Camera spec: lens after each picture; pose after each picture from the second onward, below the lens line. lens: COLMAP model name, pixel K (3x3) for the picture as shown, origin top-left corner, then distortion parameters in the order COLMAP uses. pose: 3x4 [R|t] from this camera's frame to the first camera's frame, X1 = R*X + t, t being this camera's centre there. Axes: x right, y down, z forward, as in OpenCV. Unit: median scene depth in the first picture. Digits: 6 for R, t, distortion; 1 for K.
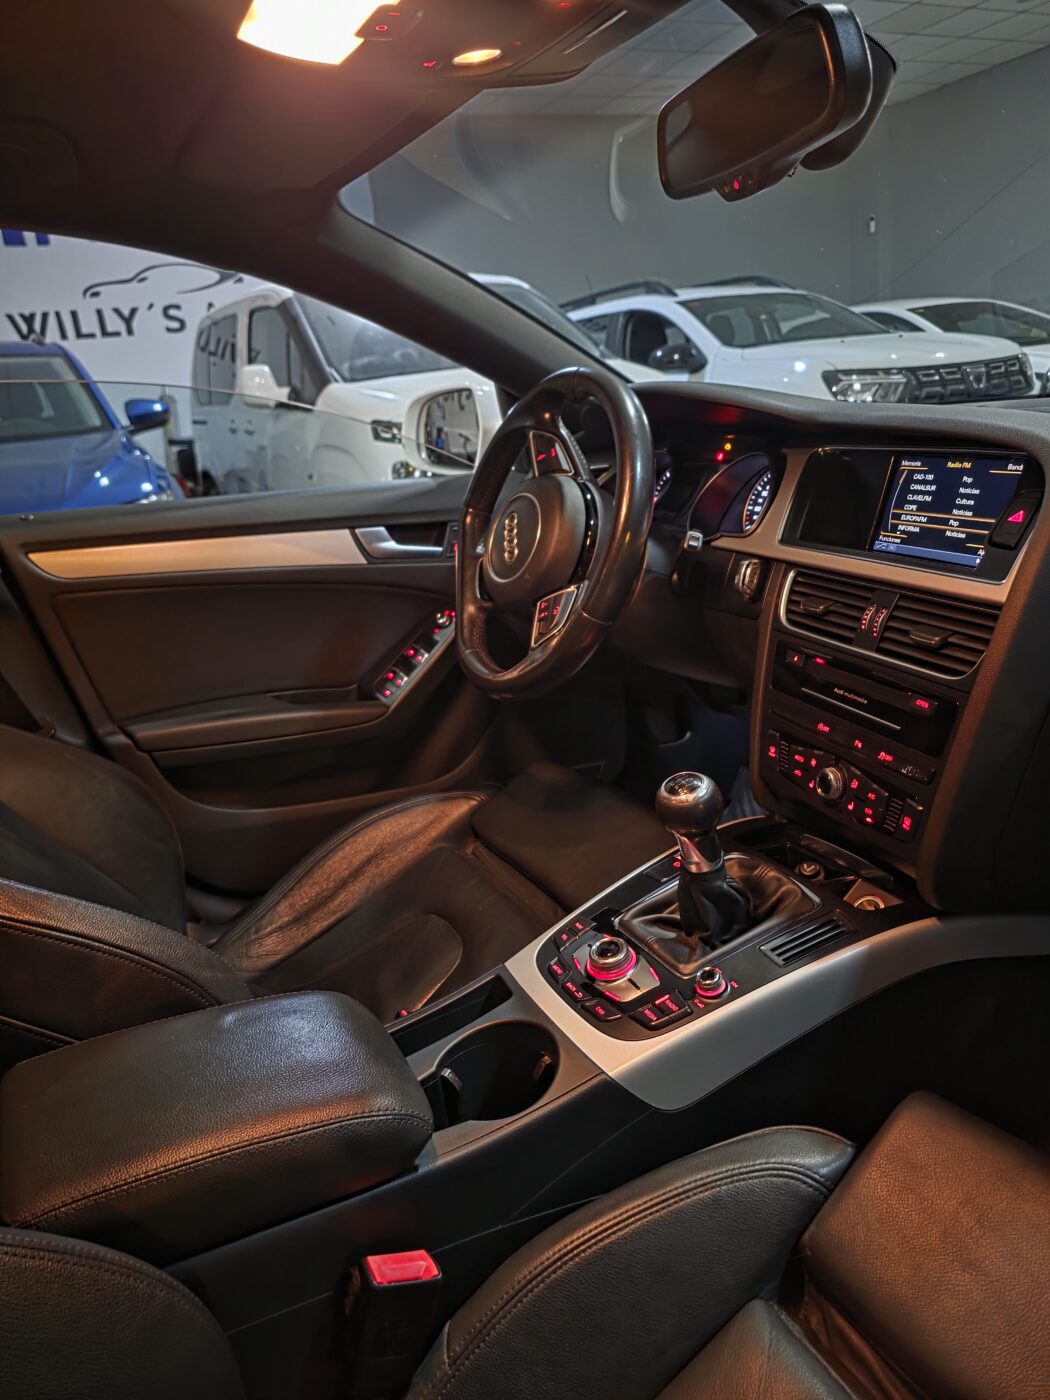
lens RADIAL K [[965.9, 0, 538.4], [0, 965.9, 697.0], [0, 0, 1]] dist [0.063009, -0.066481]
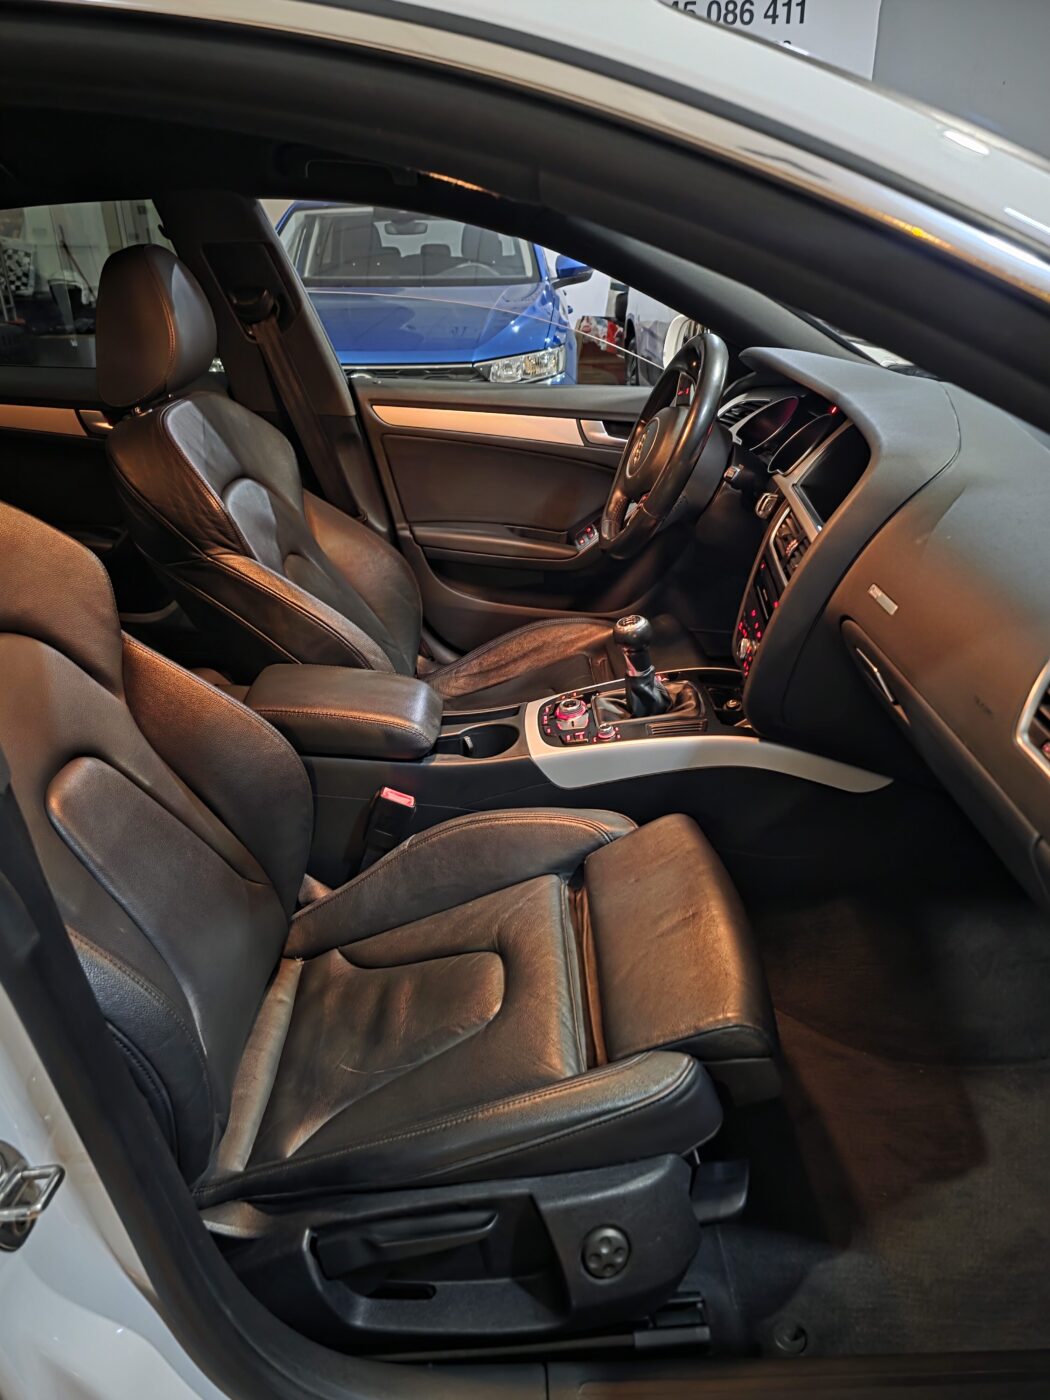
lens RADIAL K [[965.9, 0, 538.4], [0, 965.9, 697.0], [0, 0, 1]] dist [0.063009, -0.066481]
pose [[0.894013, 0.266188, -0.360396, 0.565900], [-0.212799, 0.960133, 0.181275, -0.045715], [0.394282, -0.085370, 0.915016, -0.527860]]
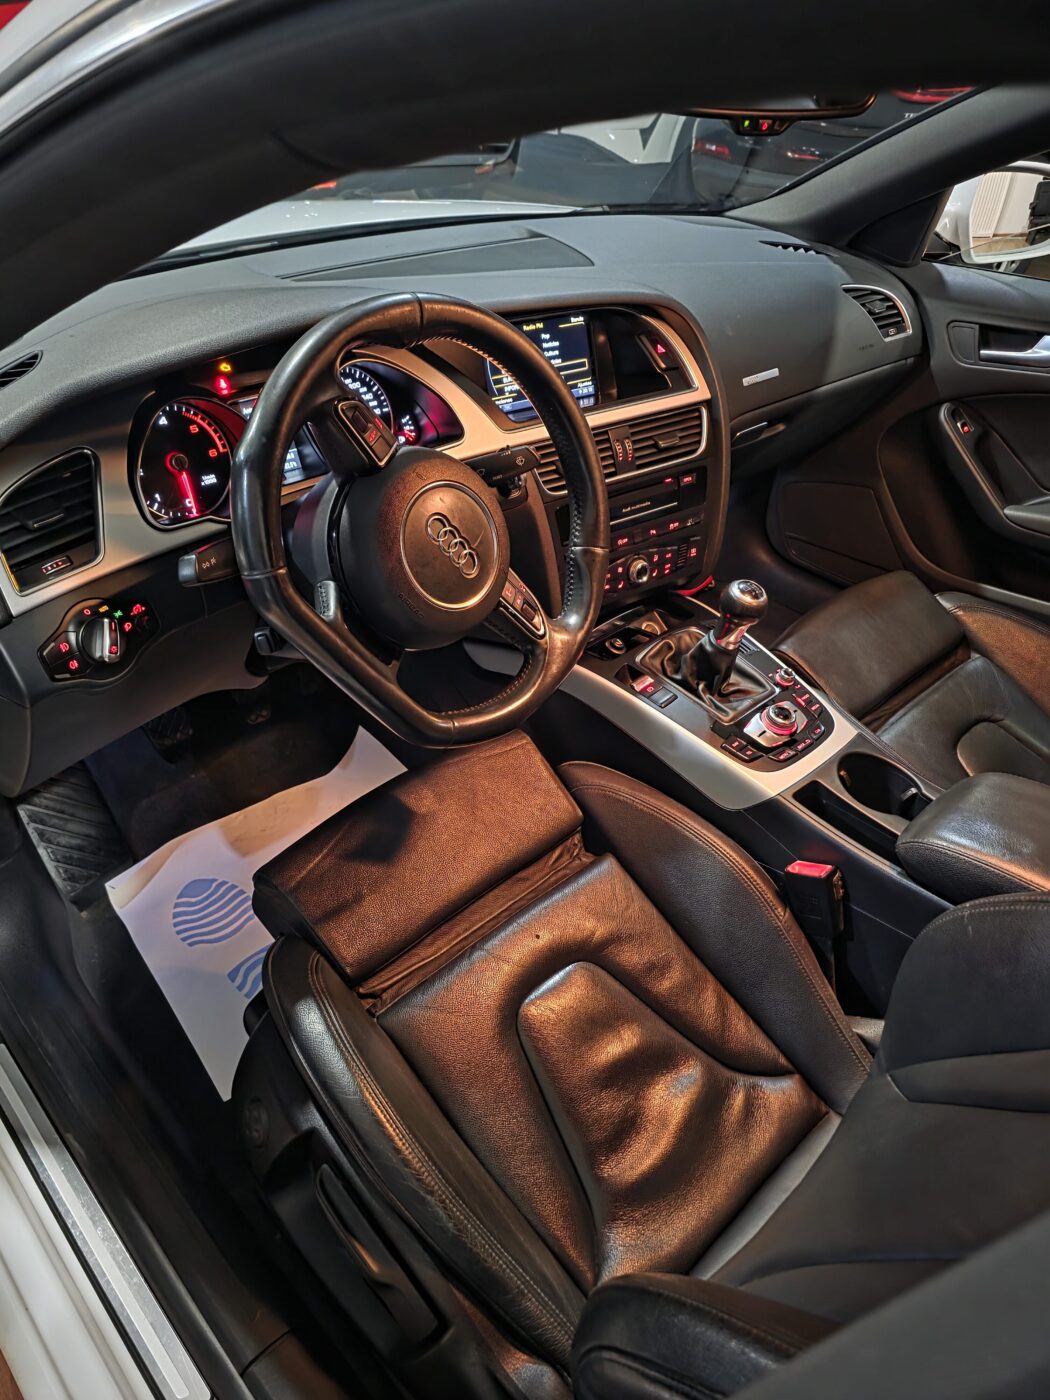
lens RADIAL K [[965.9, 0, 538.4], [0, 965.9, 697.0], [0, 0, 1]] dist [0.063009, -0.066481]
pose [[-0.281939, -0.502593, 0.817258, -0.867007], [0.267272, 0.776952, 0.570010, -0.589247], [-0.921453, 0.379138, -0.084724, 1.290532]]
